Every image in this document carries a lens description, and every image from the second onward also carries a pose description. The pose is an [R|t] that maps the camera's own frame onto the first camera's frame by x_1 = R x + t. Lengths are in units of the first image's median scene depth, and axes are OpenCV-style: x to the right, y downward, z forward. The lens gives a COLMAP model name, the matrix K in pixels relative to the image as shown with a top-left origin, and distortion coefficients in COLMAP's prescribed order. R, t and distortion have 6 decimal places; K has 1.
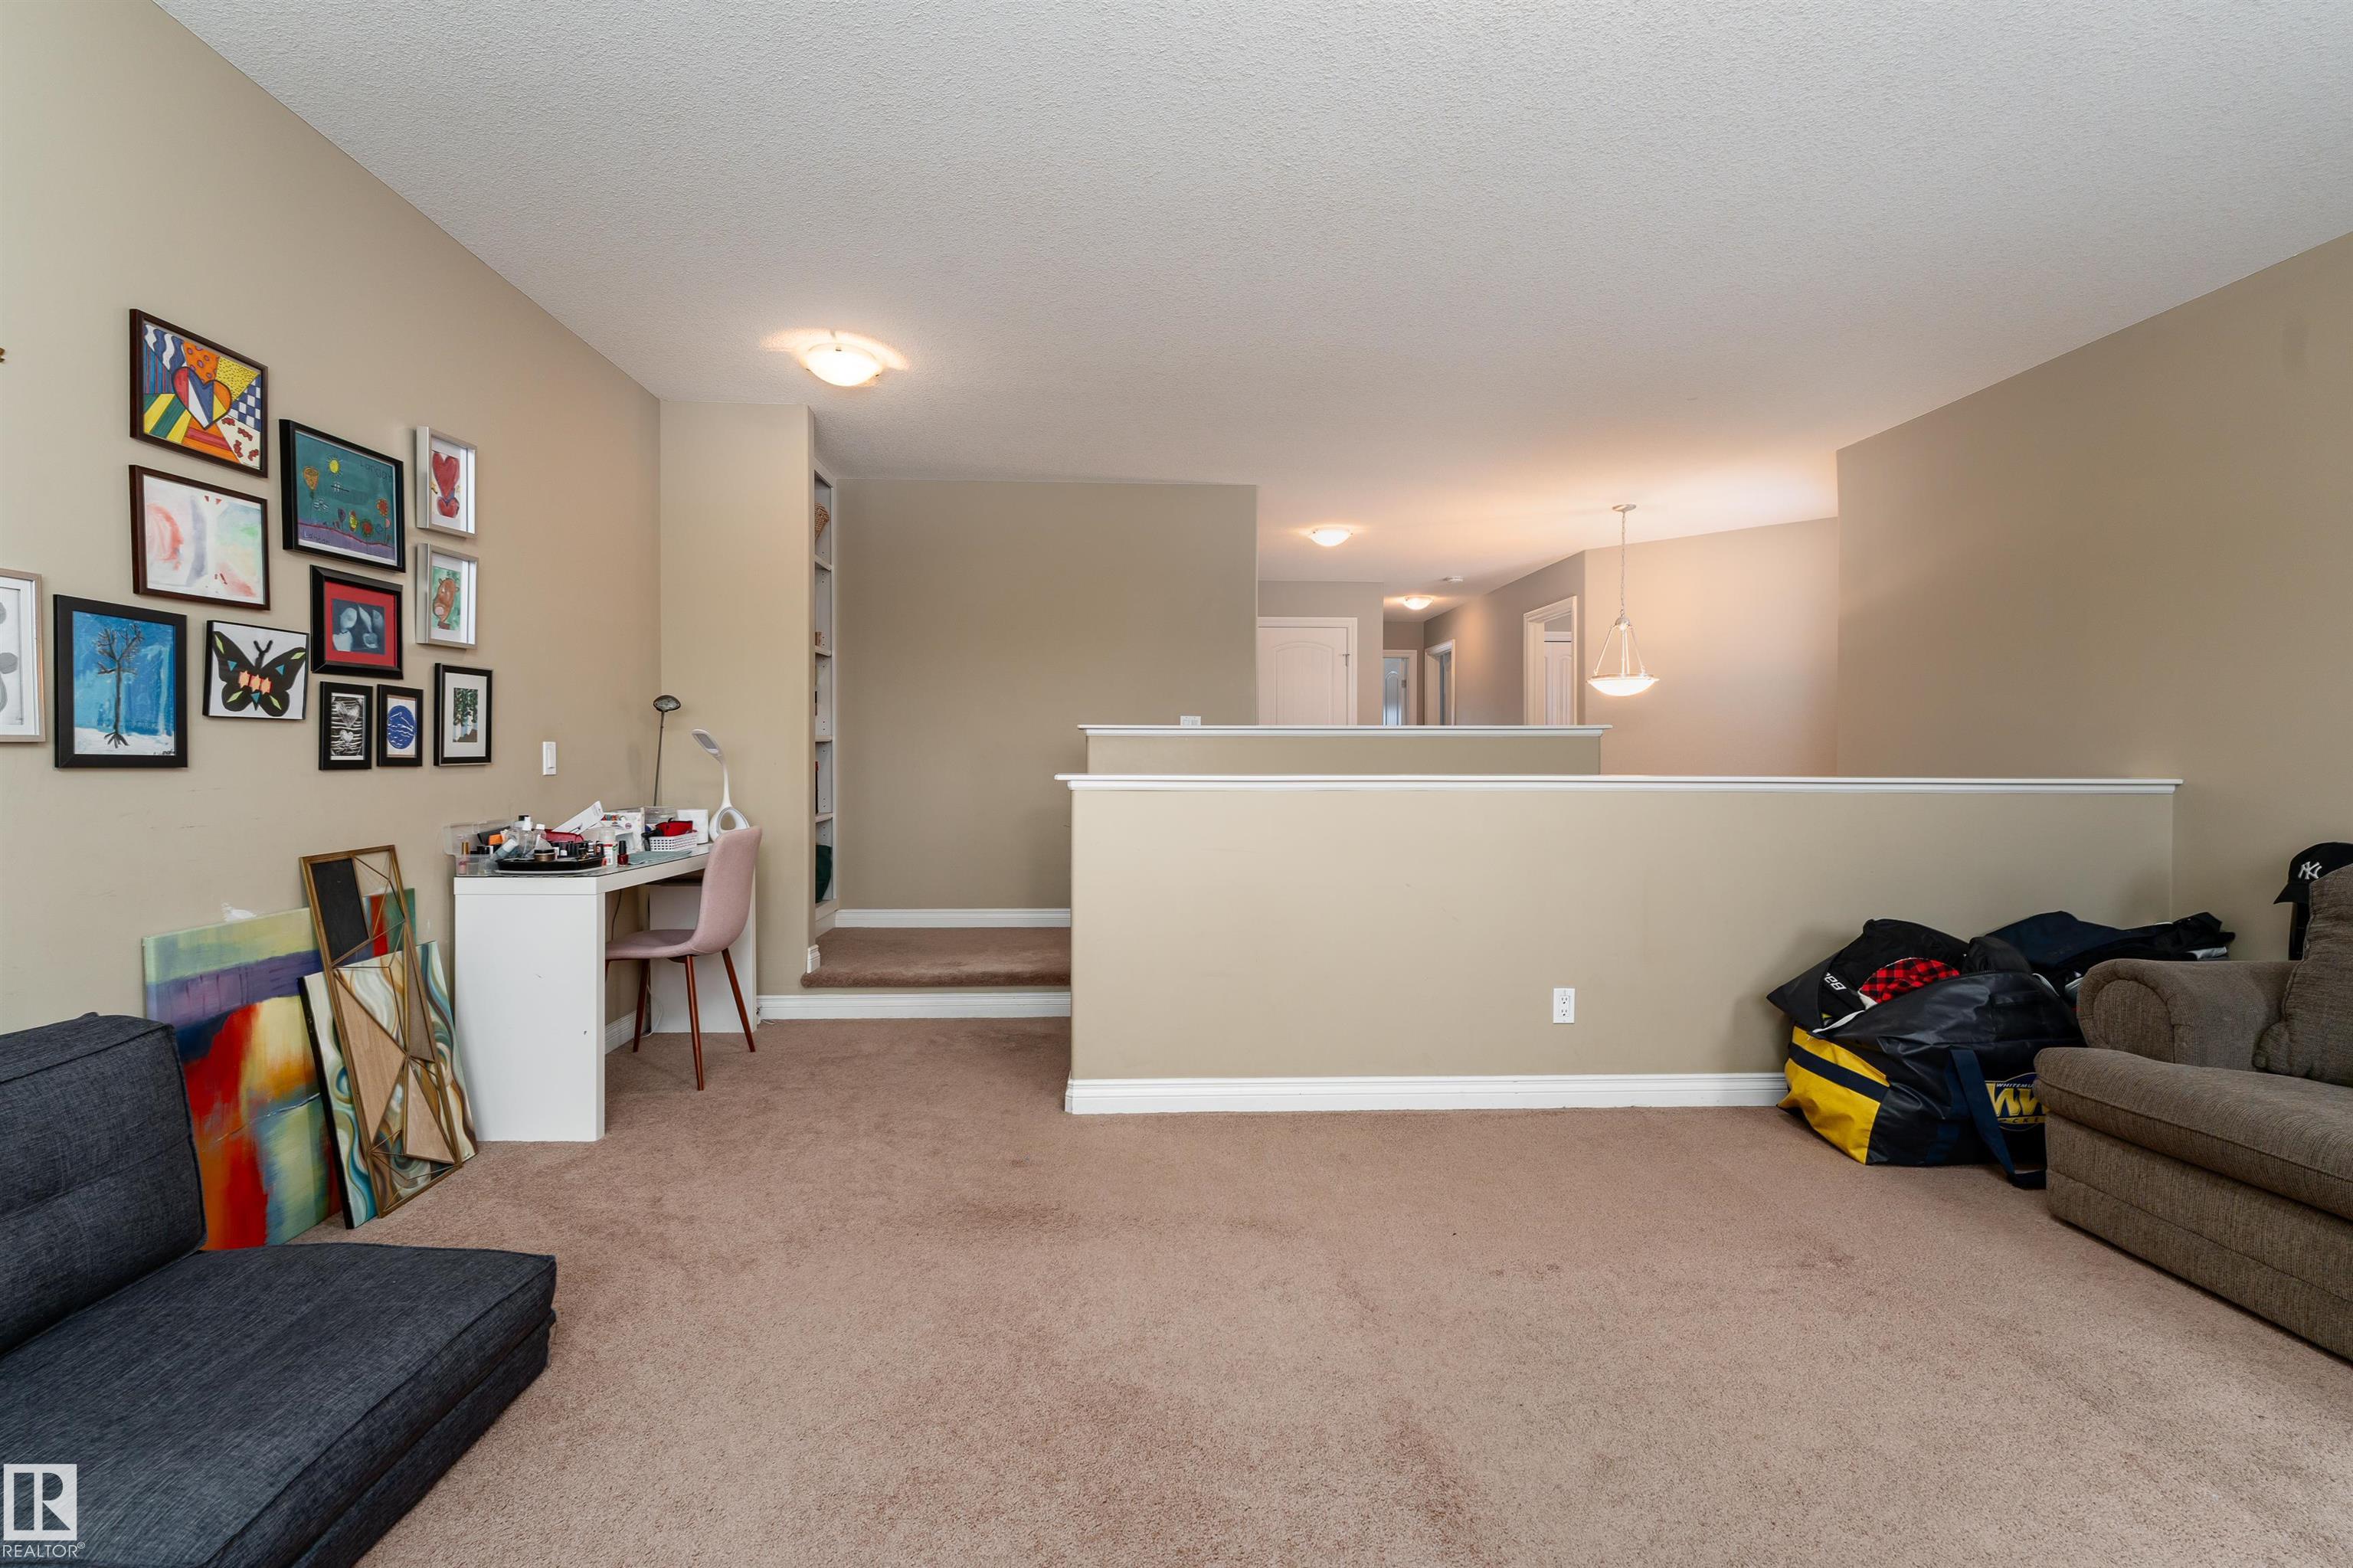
lens RADIAL K [[1060.1, 0, 1173.6], [0, 1060.1, 755.5], [0, 0, 1]] dist [-0.000114, -0.000171]
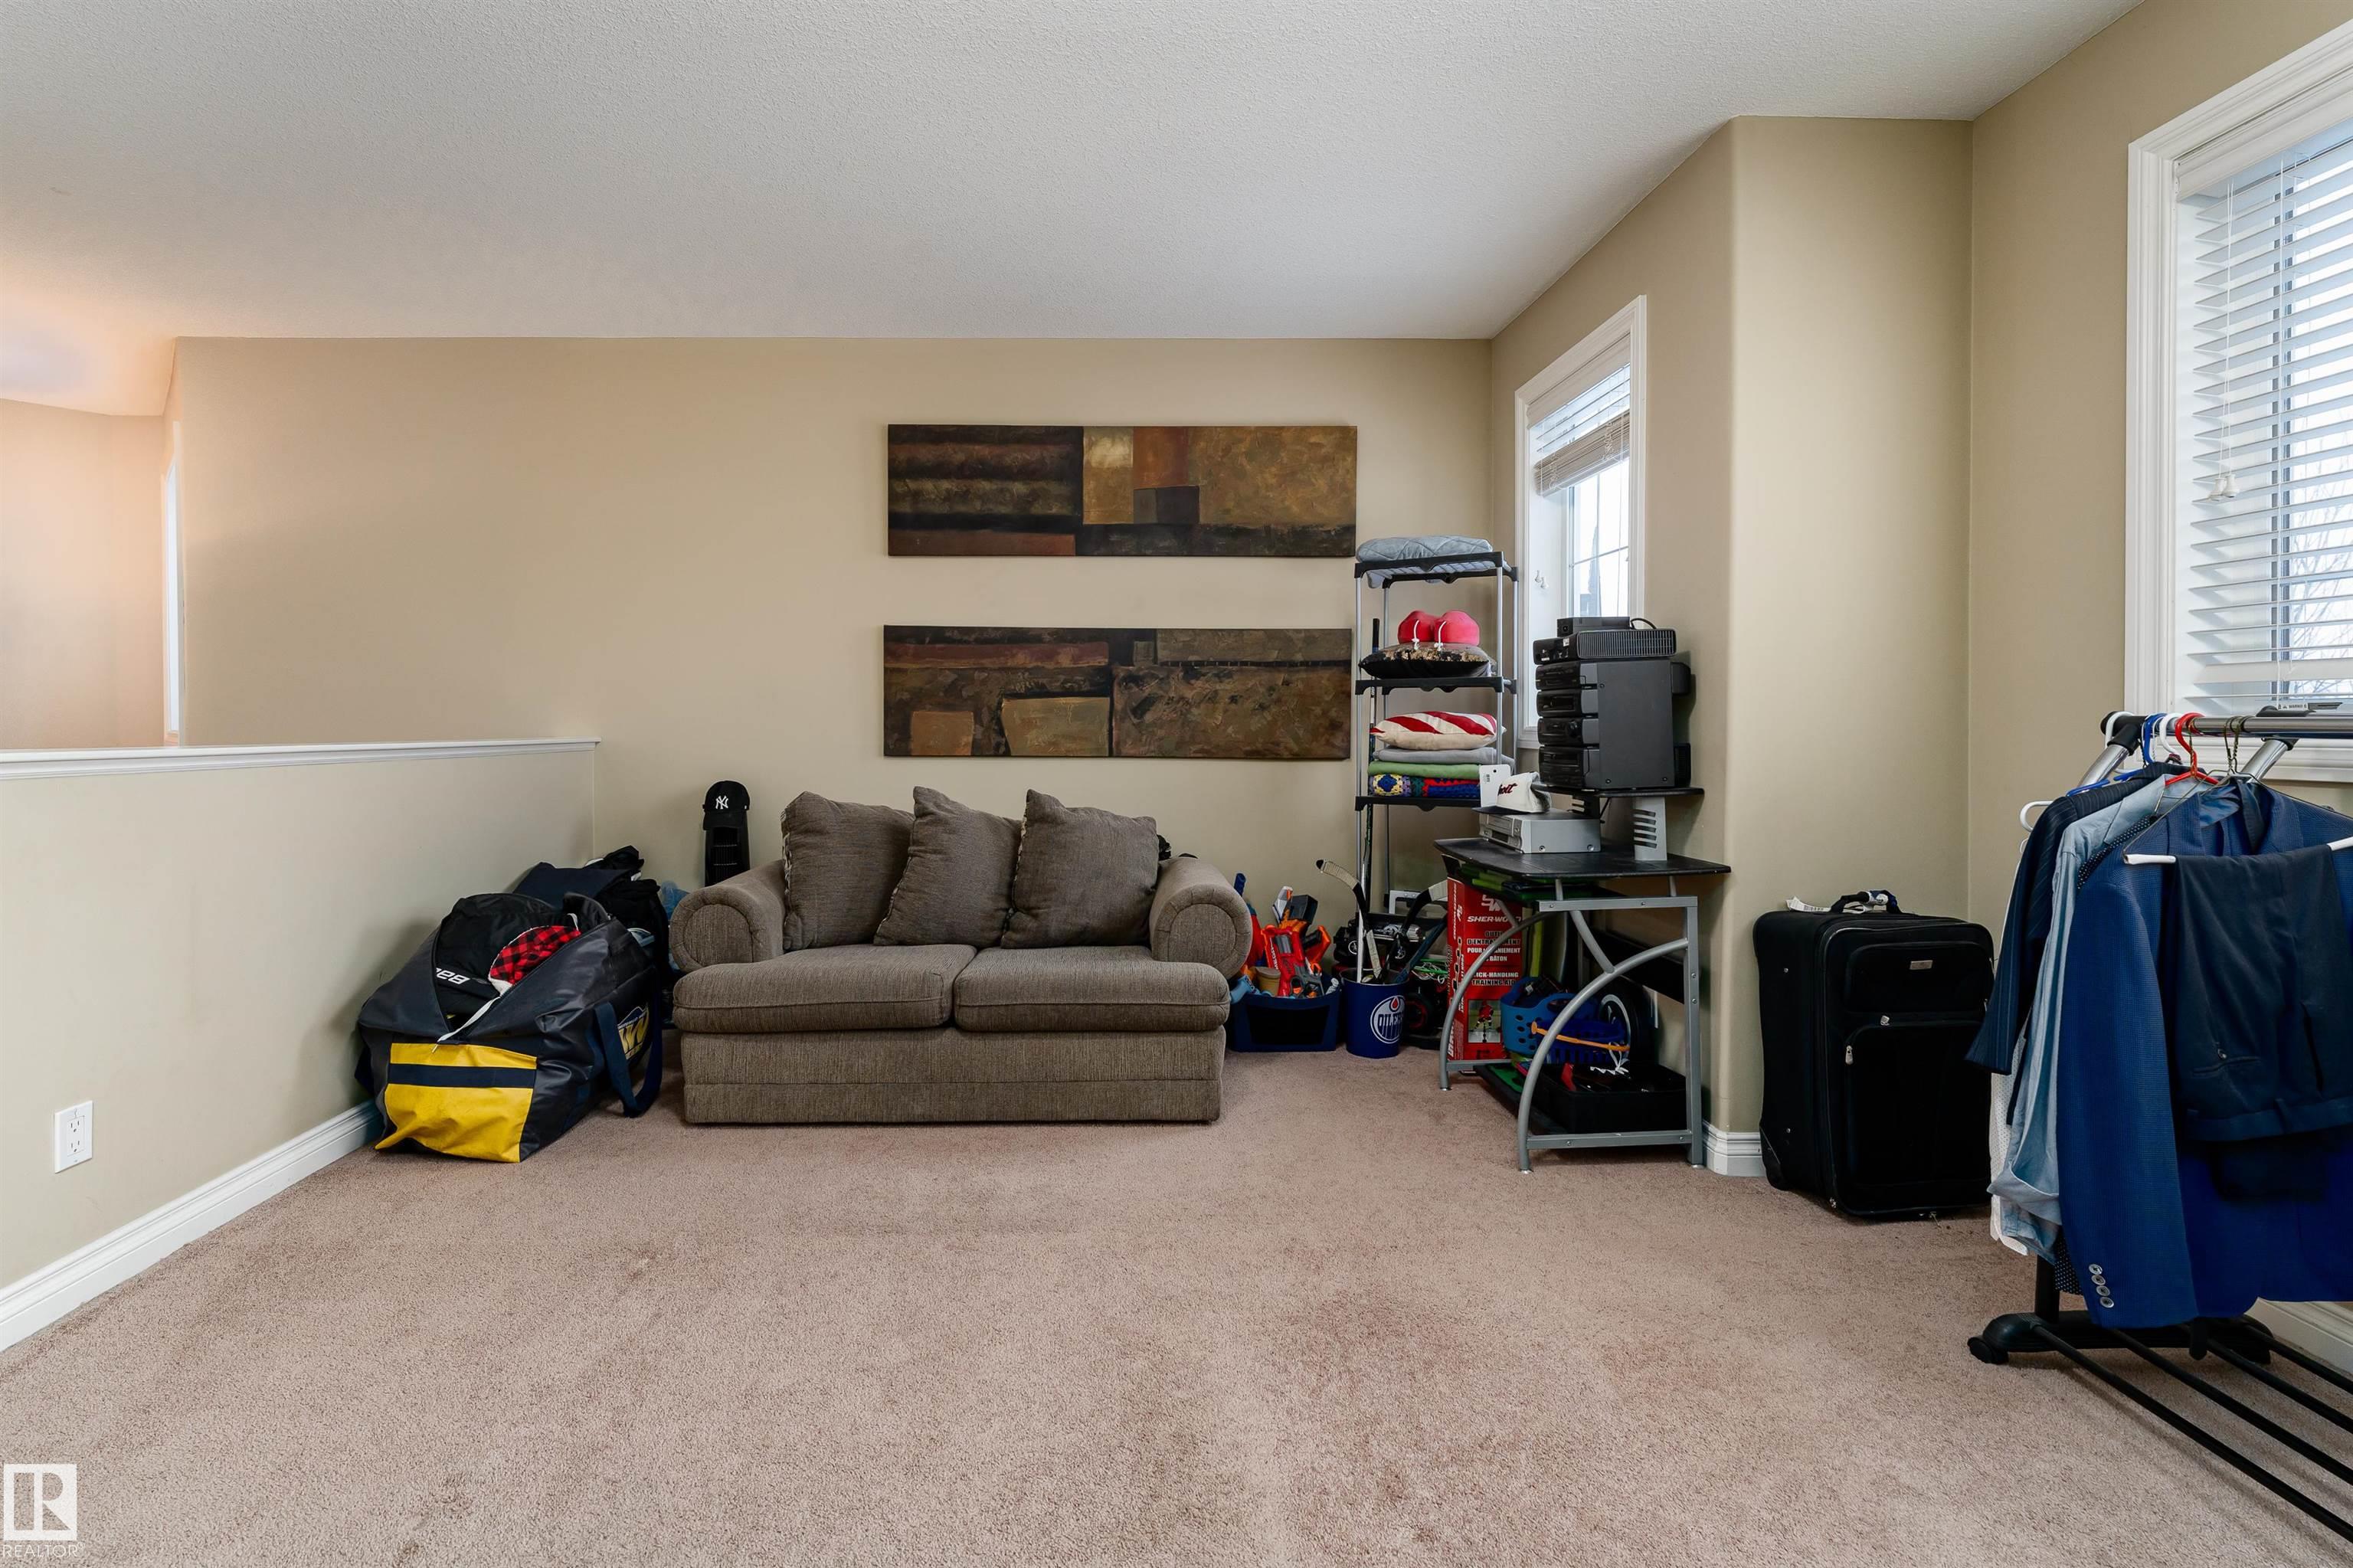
lens RADIAL K [[1014.8, 0, 1170.6], [0, 1014.8, 722.3], [0, 0, 1]] dist [0.000514, -0.000038]
pose [[0.034964, -0.005122, 0.999375, -0.202732], [0.003161, 0.999982, 0.005014, 0.002180], [-0.999384, 0.002984, 0.034980, 0.400066]]
